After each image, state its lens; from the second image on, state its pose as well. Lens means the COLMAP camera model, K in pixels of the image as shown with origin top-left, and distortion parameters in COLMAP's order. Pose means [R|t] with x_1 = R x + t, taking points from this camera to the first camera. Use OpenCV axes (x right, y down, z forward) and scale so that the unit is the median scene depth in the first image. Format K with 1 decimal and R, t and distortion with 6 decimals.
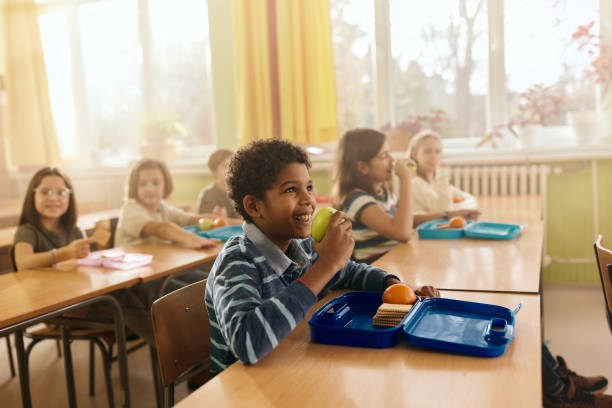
lens RADIAL K [[582.4, 0, 305.4], [0, 582.4, 204.4], [0, 0, 1]] dist [0.005577, -0.000087]
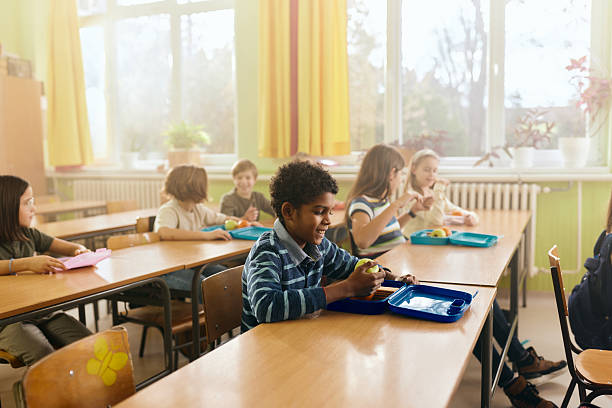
lens RADIAL K [[582.4, 0, 305.4], [0, 582.4, 204.4], [0, 0, 1]] dist [0.005577, -0.000087]
pose [[0.999070, 0.038876, -0.018637, -0.005658], [-0.039101, 0.999165, -0.011861, 0.001852], [0.018160, 0.012578, 0.999756, -0.175537]]
